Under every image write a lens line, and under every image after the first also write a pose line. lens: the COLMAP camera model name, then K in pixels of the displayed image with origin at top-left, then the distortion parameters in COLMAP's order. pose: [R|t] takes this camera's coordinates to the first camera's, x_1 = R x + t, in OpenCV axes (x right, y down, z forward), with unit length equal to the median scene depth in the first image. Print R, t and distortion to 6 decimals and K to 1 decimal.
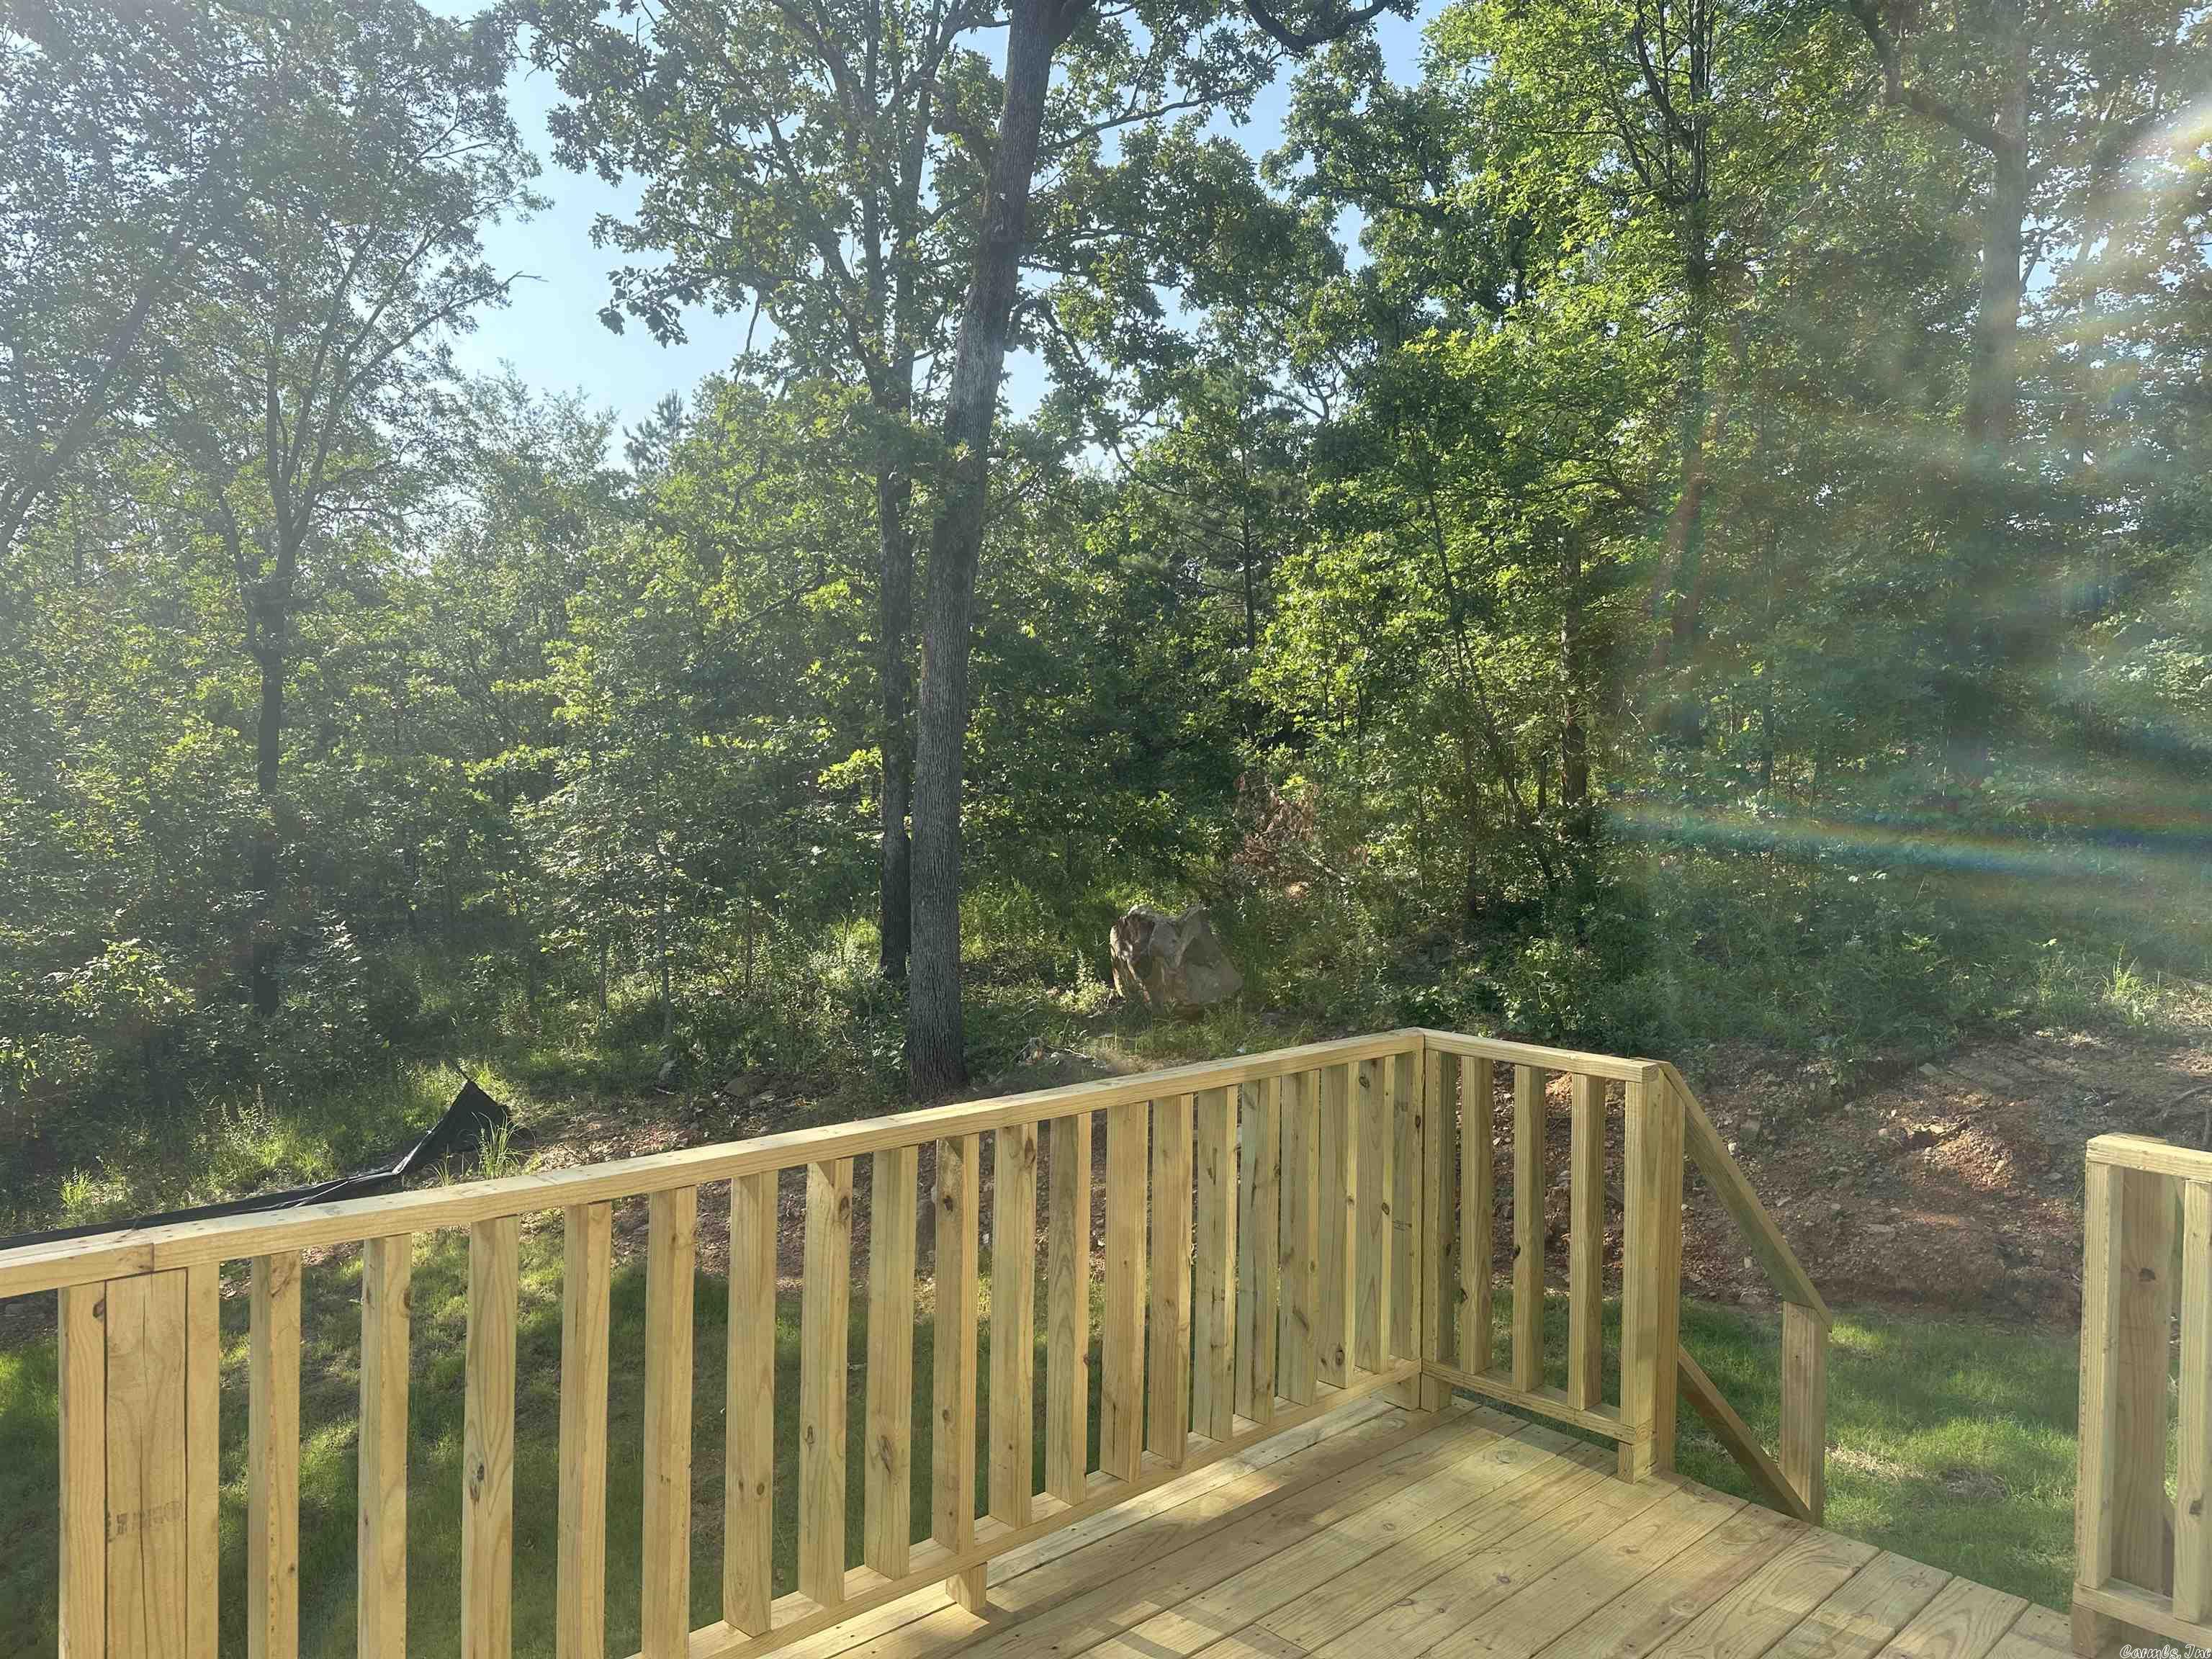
lens RADIAL K [[1534.8, 0, 1096.2], [0, 1534.8, 841.3], [0, 0, 1]] dist [0.098974, -0.137883]
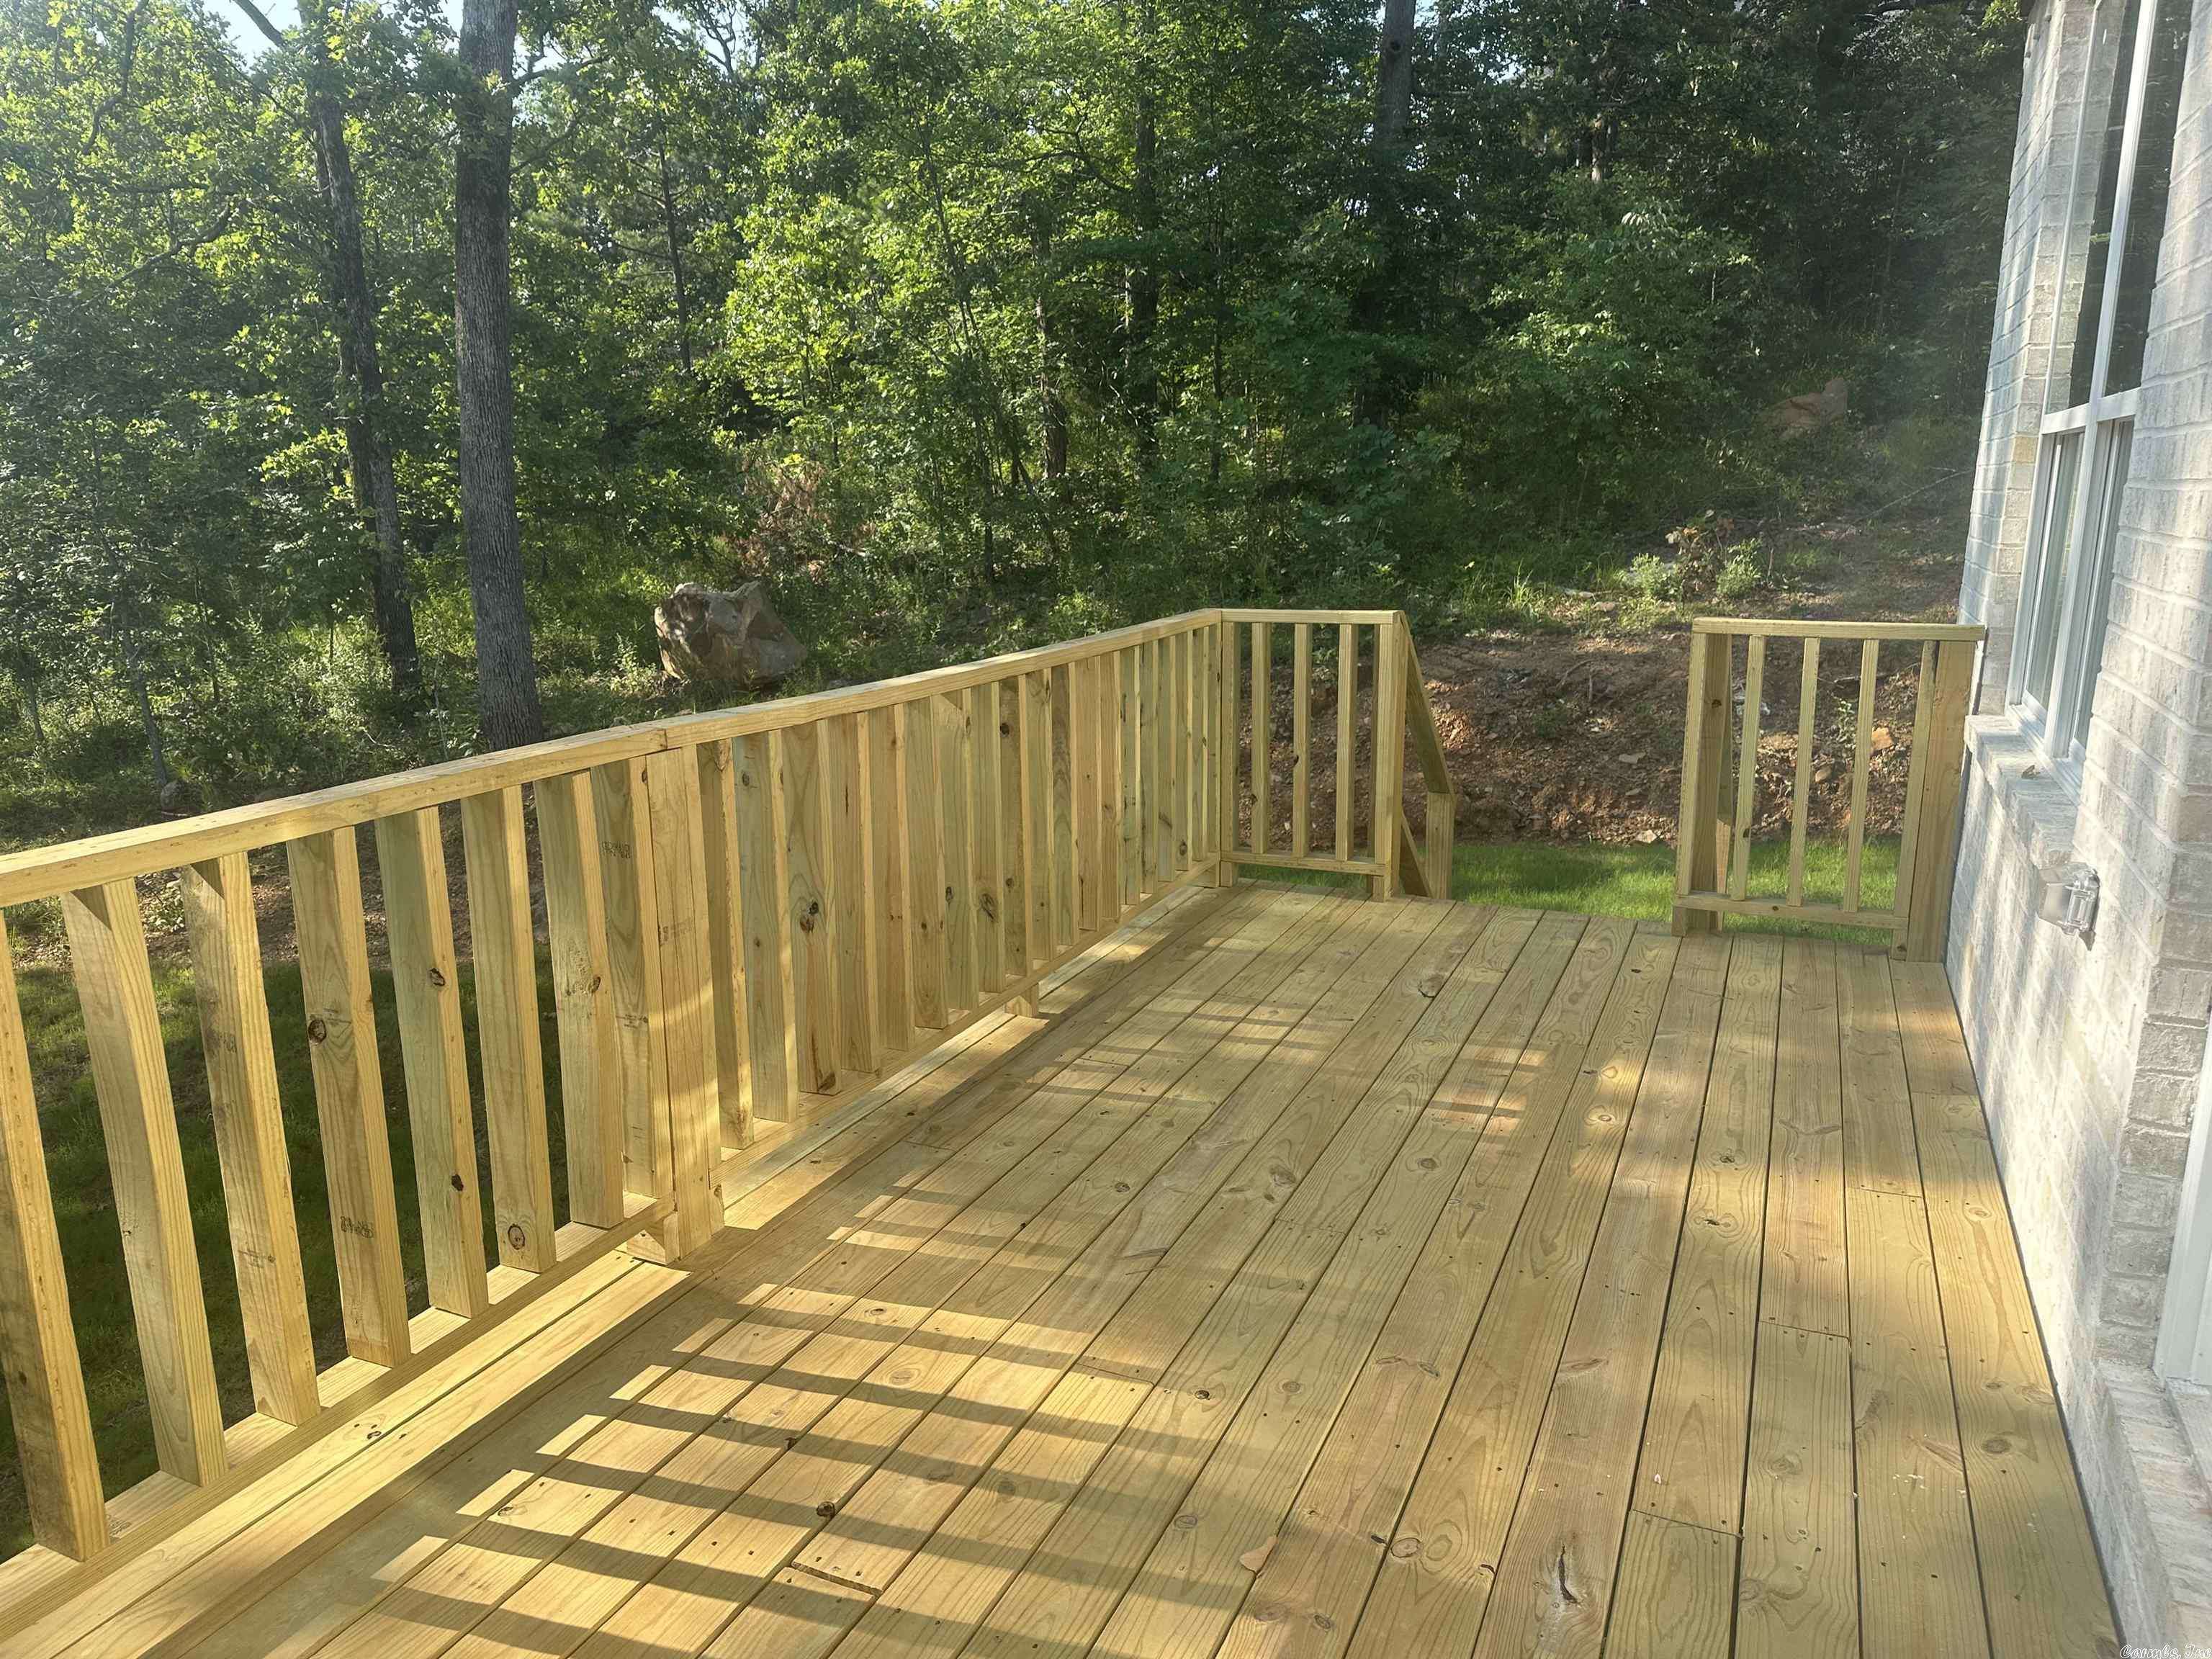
lens RADIAL K [[1547.9, 0, 1094.8], [0, 1547.9, 851.6], [0, 0, 1]] dist [0.041703, -0.045518]
pose [[0.926377, -0.114376, 0.358810, -0.152669], [0.040831, 0.977653, 0.206224, 0.020502], [-0.374378, -0.176390, 0.910345, -0.075702]]
